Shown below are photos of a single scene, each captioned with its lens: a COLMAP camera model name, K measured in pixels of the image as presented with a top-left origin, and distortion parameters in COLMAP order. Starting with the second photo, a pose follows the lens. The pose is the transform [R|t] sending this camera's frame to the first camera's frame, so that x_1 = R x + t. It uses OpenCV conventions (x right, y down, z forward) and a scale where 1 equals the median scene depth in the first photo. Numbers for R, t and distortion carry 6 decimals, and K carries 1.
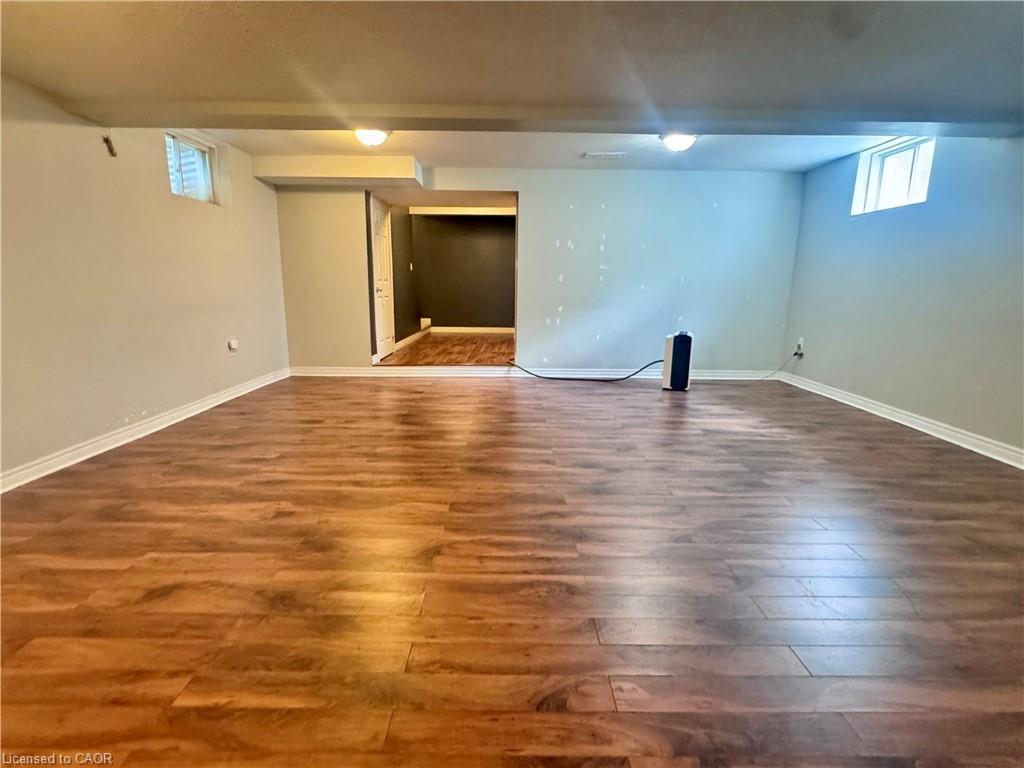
lens RADIAL K [[491.4, 0, 512.0], [0, 491.4, 384.0], [0, 0, 1]] dist [-0.024025, 0.000053]
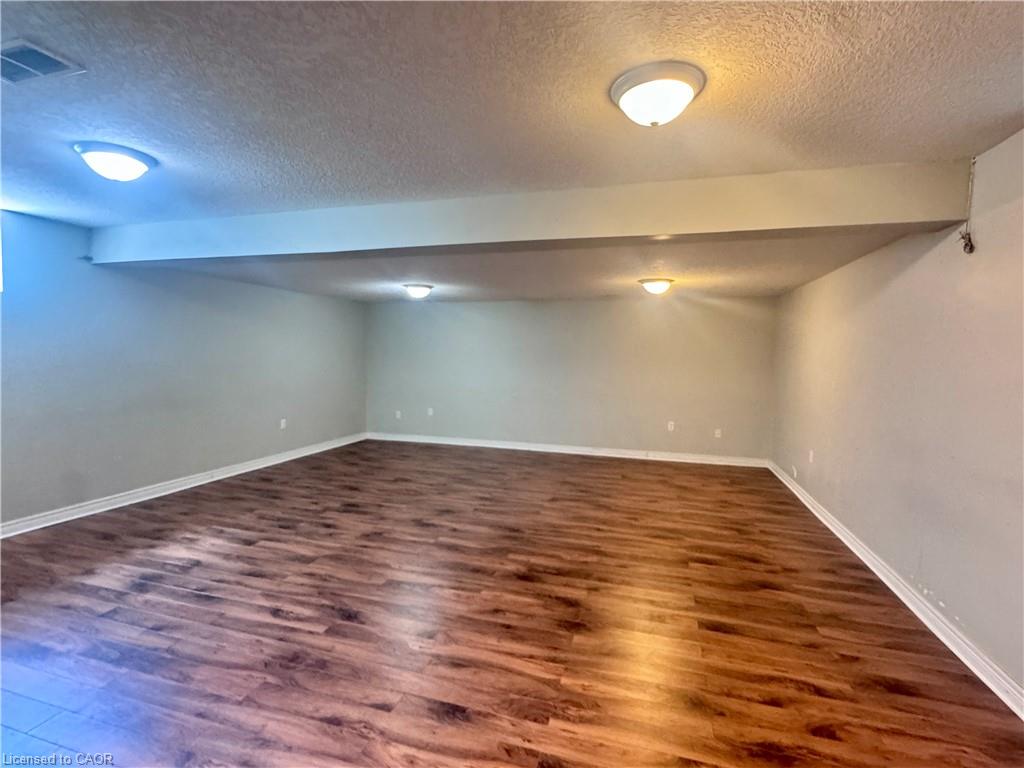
lens RADIAL K [[491.4, 0, 512.0], [0, 491.4, 384.0], [0, 0, 1]] dist [-0.024025, 0.000053]
pose [[-0.959020, -0.044115, 0.279885, -0.401213], [0.031229, 0.965330, 0.259159, -0.521244], [-0.281614, 0.257279, -0.924392, 2.022499]]
